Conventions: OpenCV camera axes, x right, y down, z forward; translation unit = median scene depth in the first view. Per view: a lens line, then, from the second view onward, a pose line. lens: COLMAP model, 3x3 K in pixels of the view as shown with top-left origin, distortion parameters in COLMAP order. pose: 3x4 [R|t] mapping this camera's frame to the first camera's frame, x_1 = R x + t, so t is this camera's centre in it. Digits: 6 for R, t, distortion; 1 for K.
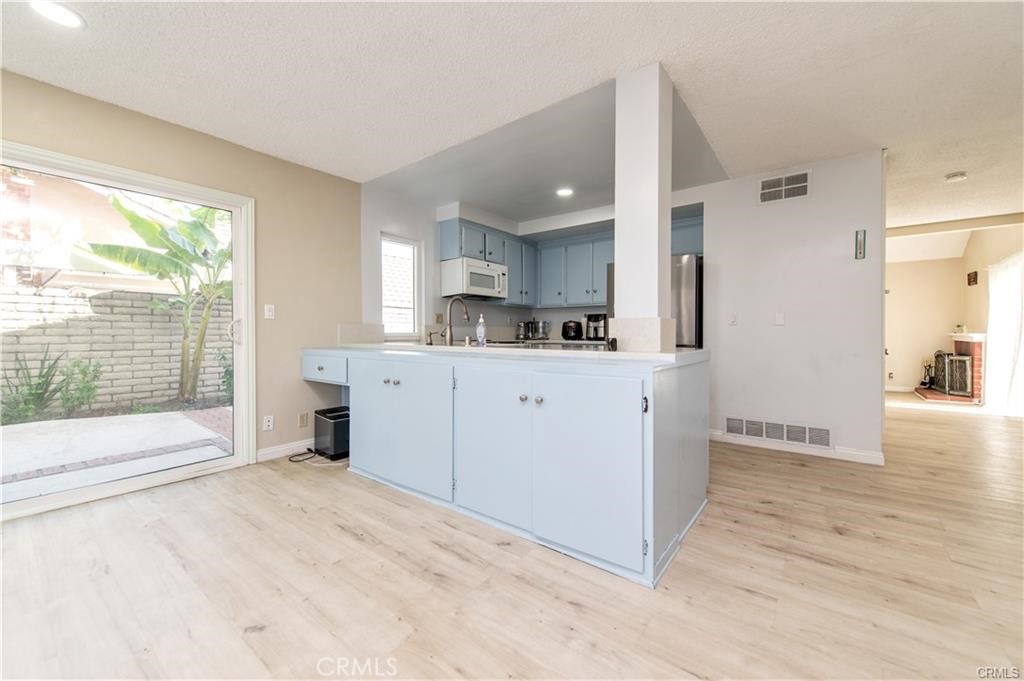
lens RADIAL K [[403.7, 0, 512.4], [0, 403.7, 332.3], [0, 0, 1]] dist [0.003216, -0.000001]
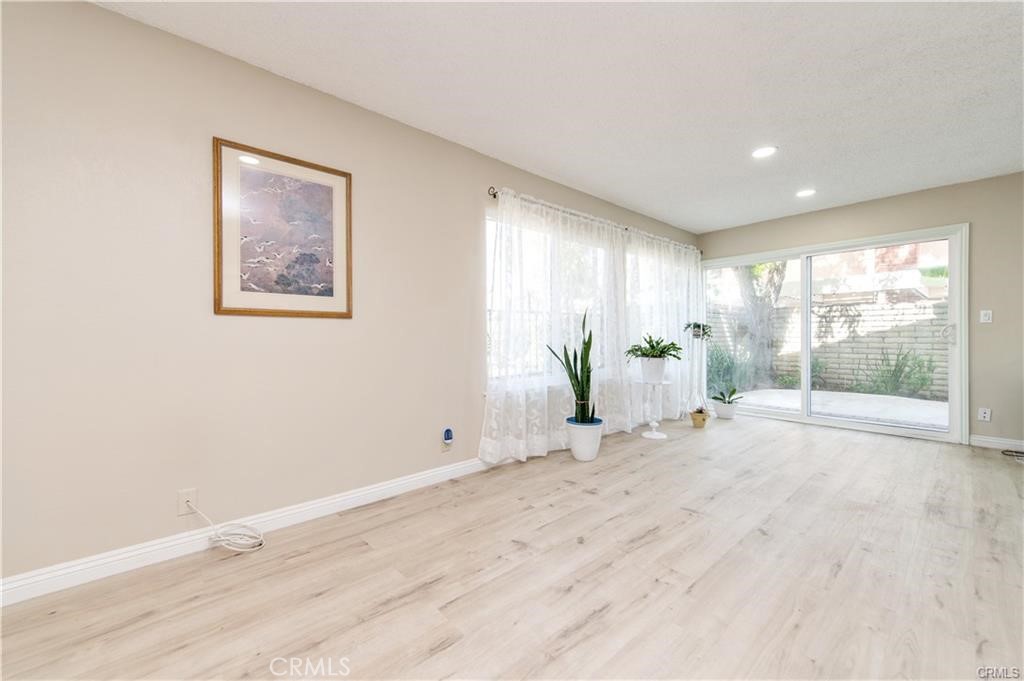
lens RADIAL K [[405.7, 0, 512.3], [0, 405.7, 336.6], [0, 0, 1]] dist [0.015004, 0.000159]
pose [[-0.182751, 0.002144, -0.983157, 0.530487], [0.003494, 0.999993, 0.001531, -0.001118], [0.983153, -0.003155, -0.182757, -0.063573]]
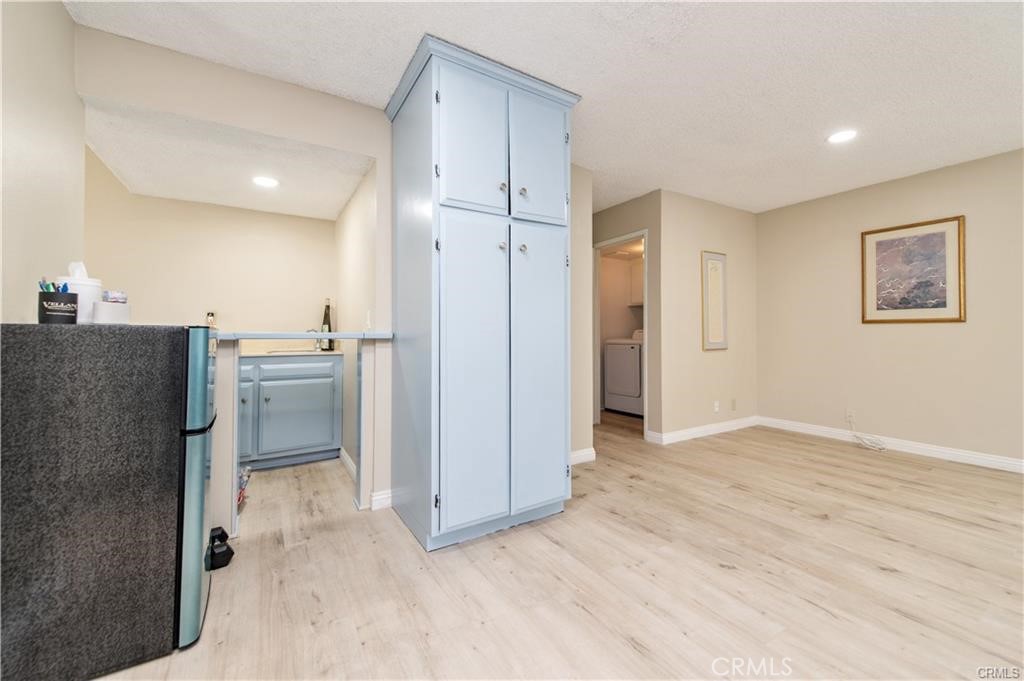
lens RADIAL K [[403.7, 0, 512.4], [0, 403.7, 332.3], [0, 0, 1]] dist [0.003216, -0.000001]
pose [[-0.936501, 0.003100, 0.350652, 0.540812], [0.001303, 0.999985, -0.005360, -0.004236], [-0.350663, -0.004563, -0.936490, 0.560492]]
